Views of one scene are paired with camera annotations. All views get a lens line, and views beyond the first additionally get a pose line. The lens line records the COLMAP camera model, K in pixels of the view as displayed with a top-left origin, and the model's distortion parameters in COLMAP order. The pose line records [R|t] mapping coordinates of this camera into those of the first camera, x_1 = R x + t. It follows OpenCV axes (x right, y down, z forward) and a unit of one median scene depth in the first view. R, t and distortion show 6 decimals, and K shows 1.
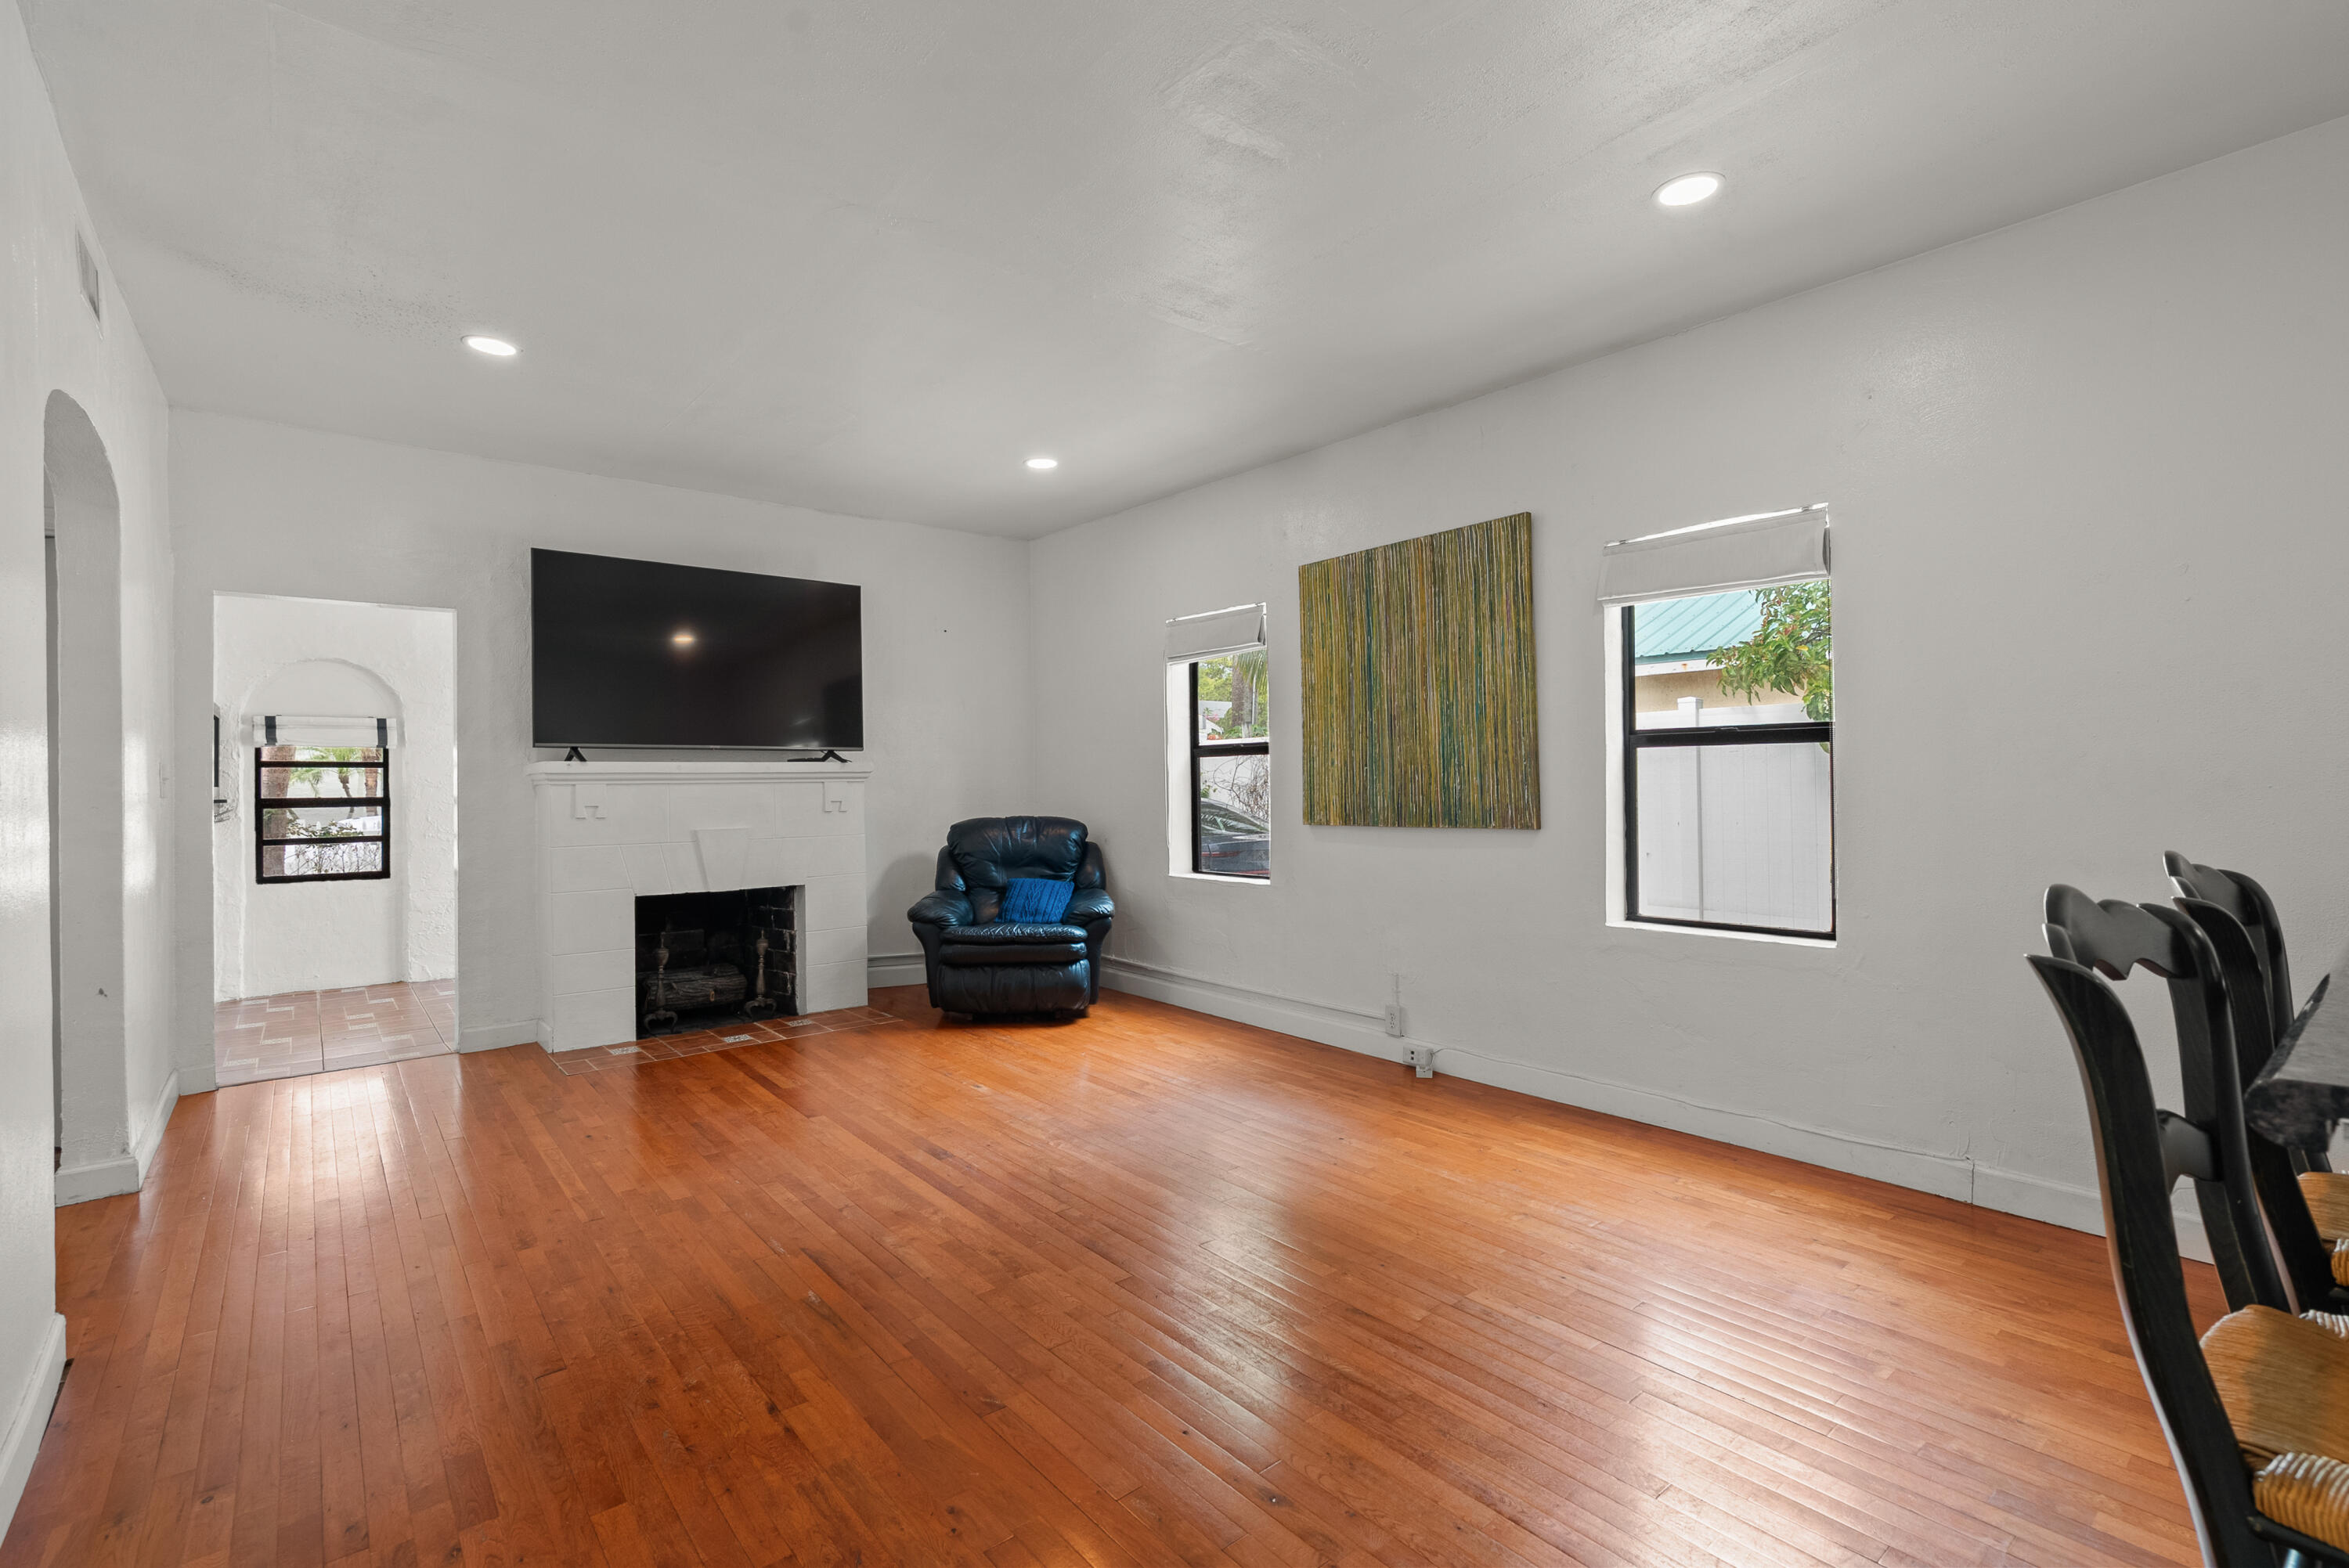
lens RADIAL K [[1057.5, 0, 1177.1], [0, 1057.5, 773.6], [0, 0, 1]] dist [-0.001855, 0.000768]
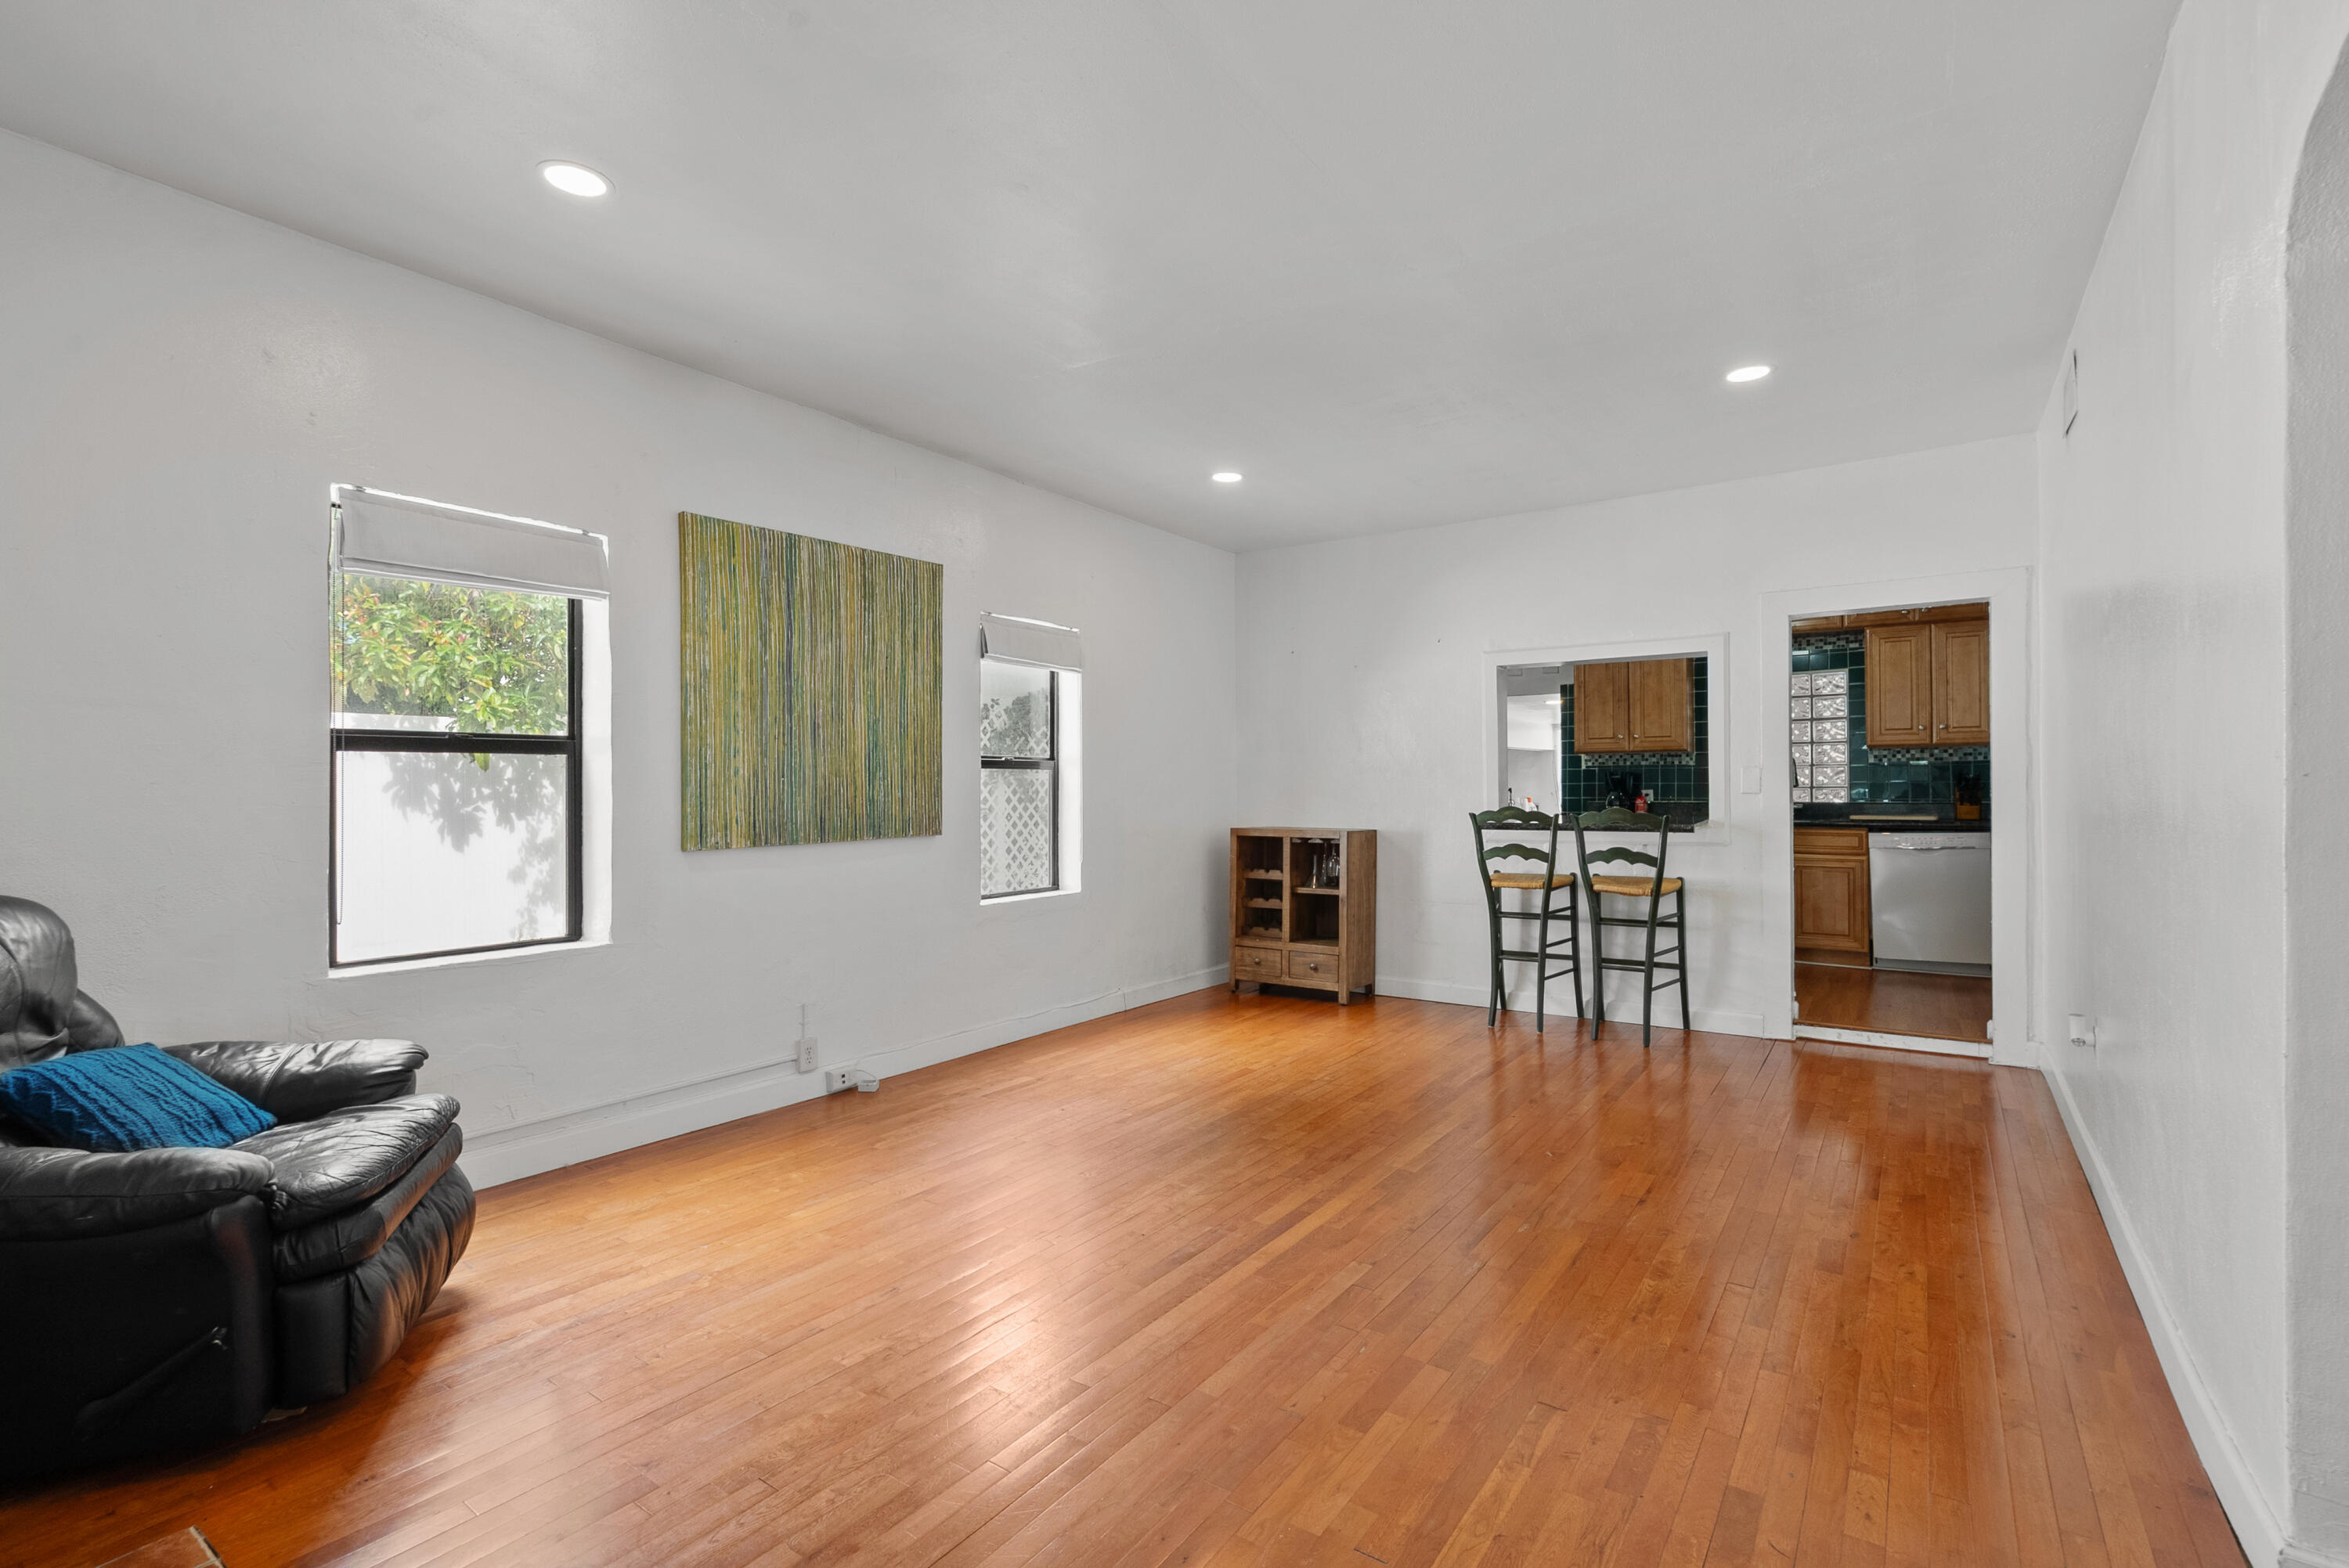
lens RADIAL K [[1057.5, 0, 1177.1], [0, 1057.5, 773.6], [0, 0, 1]] dist [-0.001855, 0.000768]
pose [[-0.264729, 0.022246, 0.964066, -0.735140], [0.001510, 0.999742, -0.022655, 0.010193], [-0.964322, -0.004542, -0.264695, 0.894665]]
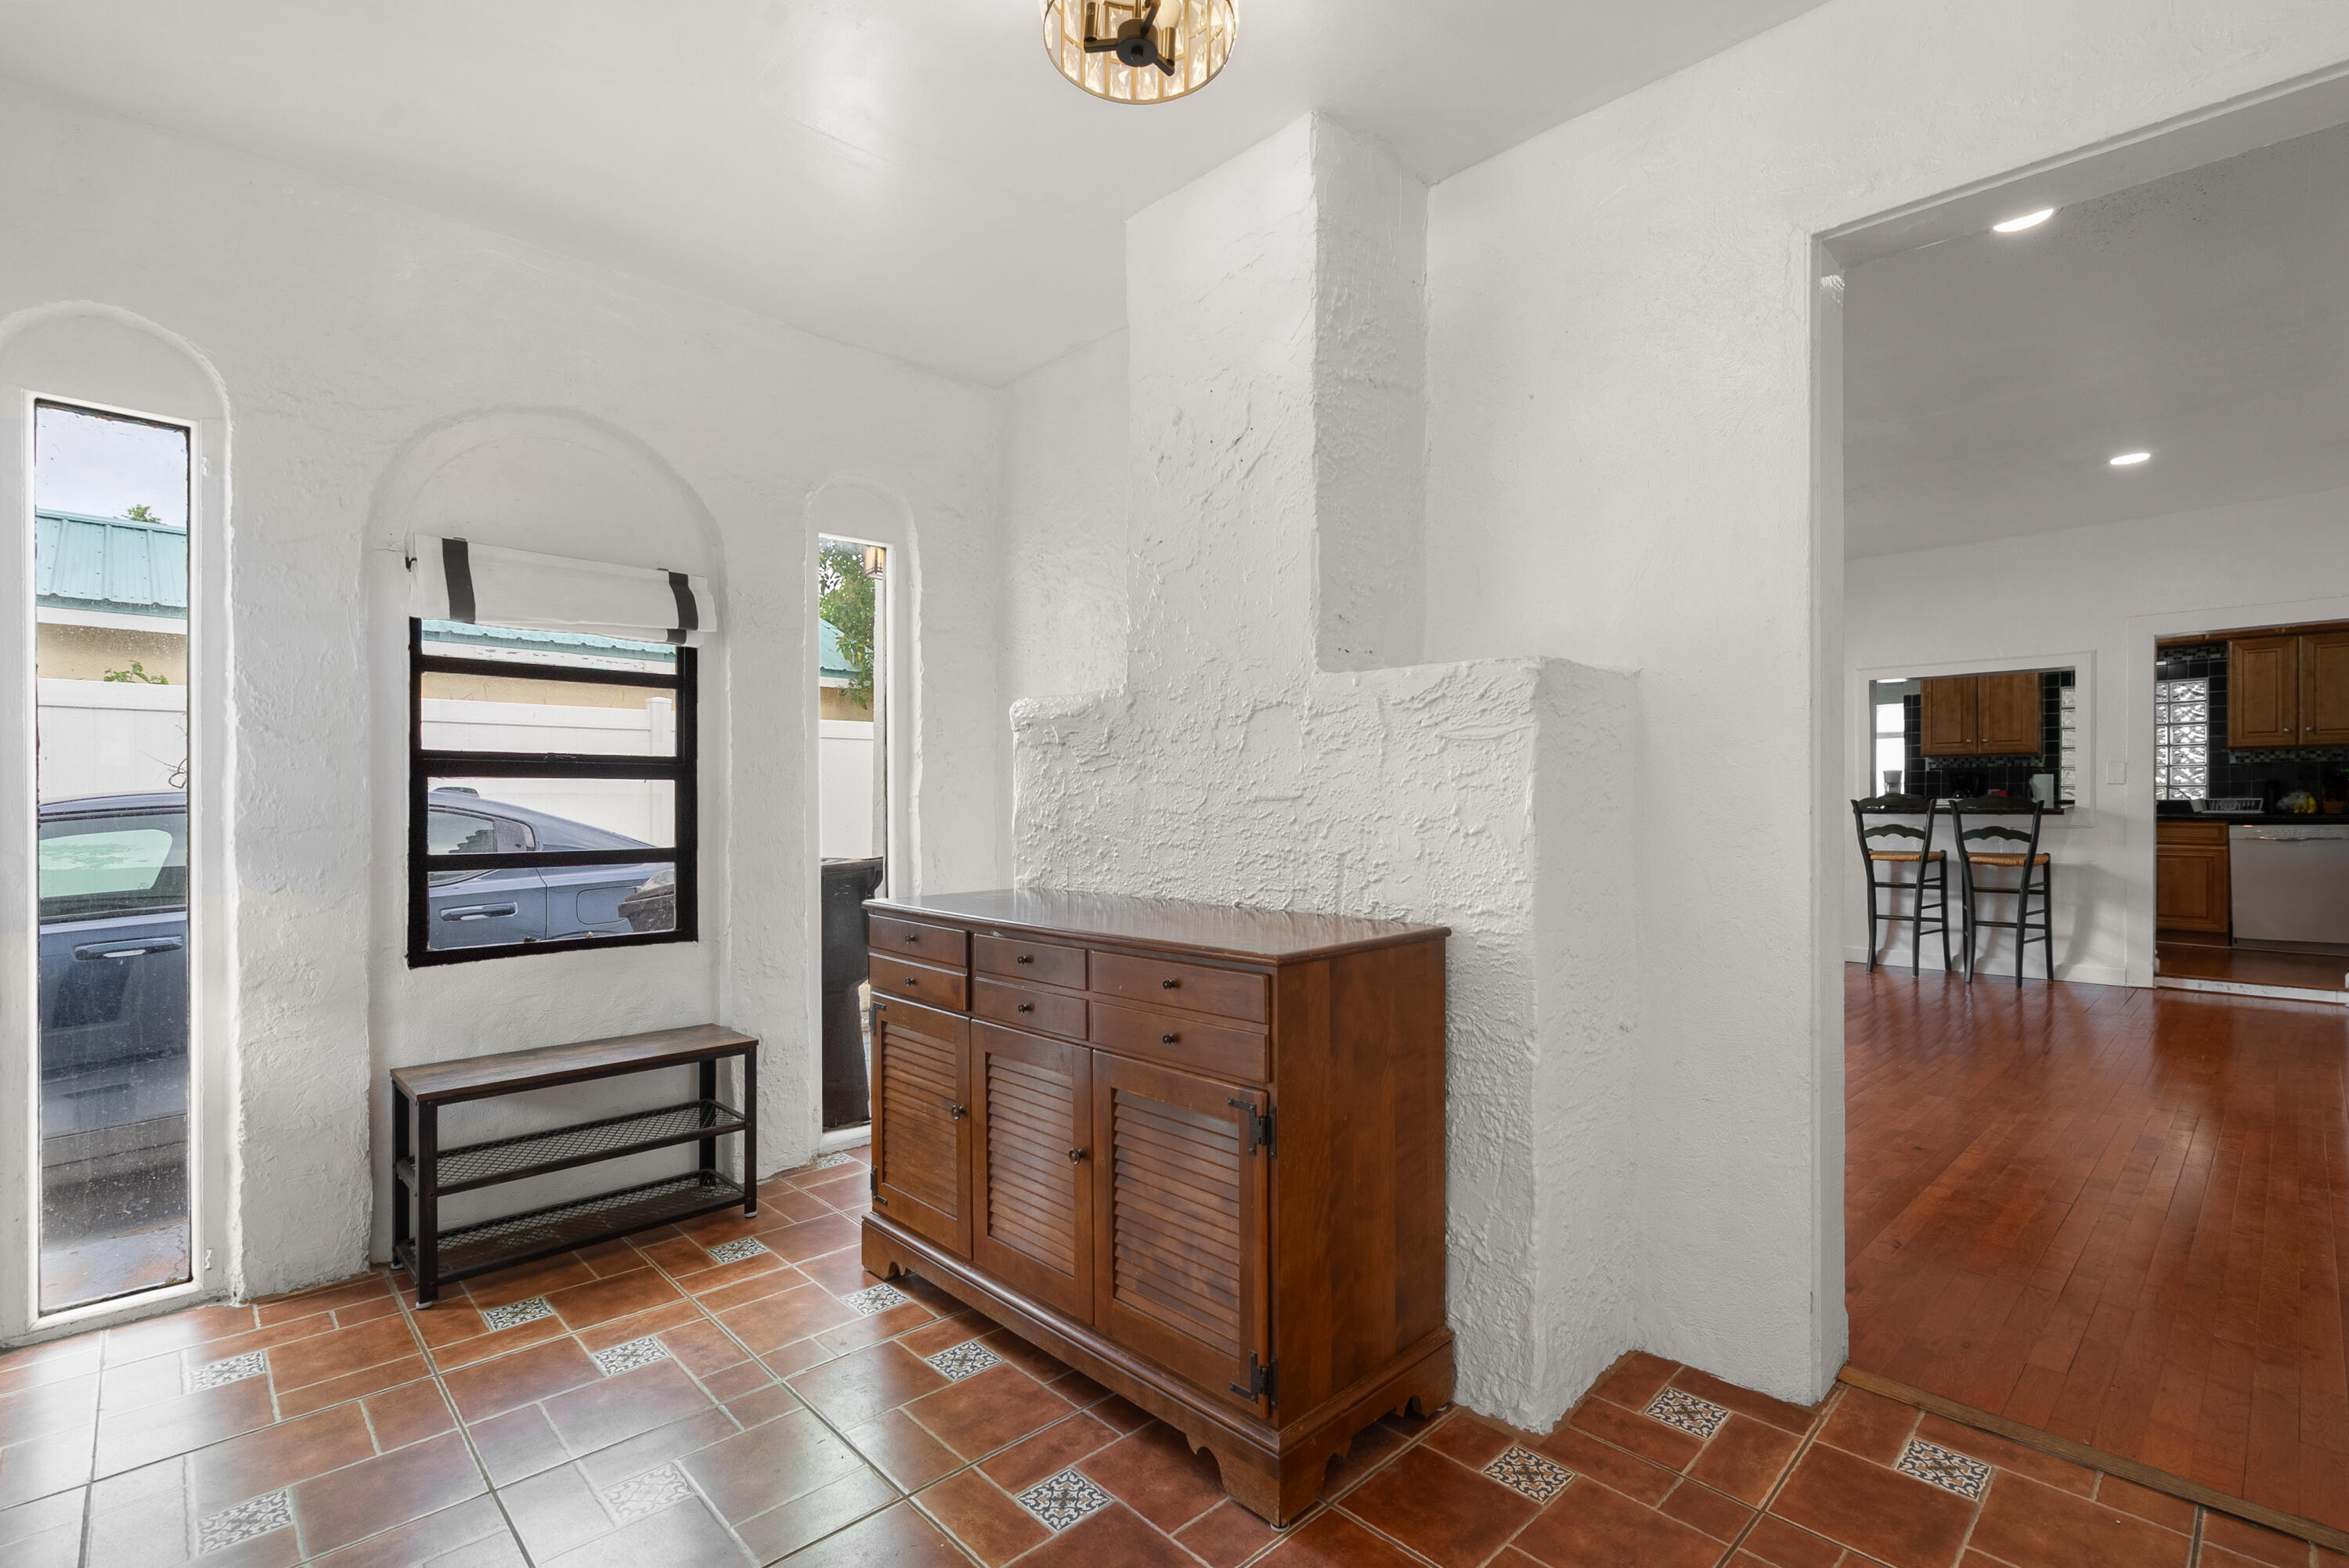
lens RADIAL K [[1068.8, 0, 1161.4], [0, 1068.8, 799.0], [0, 0, 1]] dist [-0.001888, -0.000335]
pose [[-0.065784, 0.014209, 0.997733, -1.078697], [-0.009225, 0.999847, -0.014848, 0.055706], [-0.997791, -0.010181, -0.065643, 1.299522]]
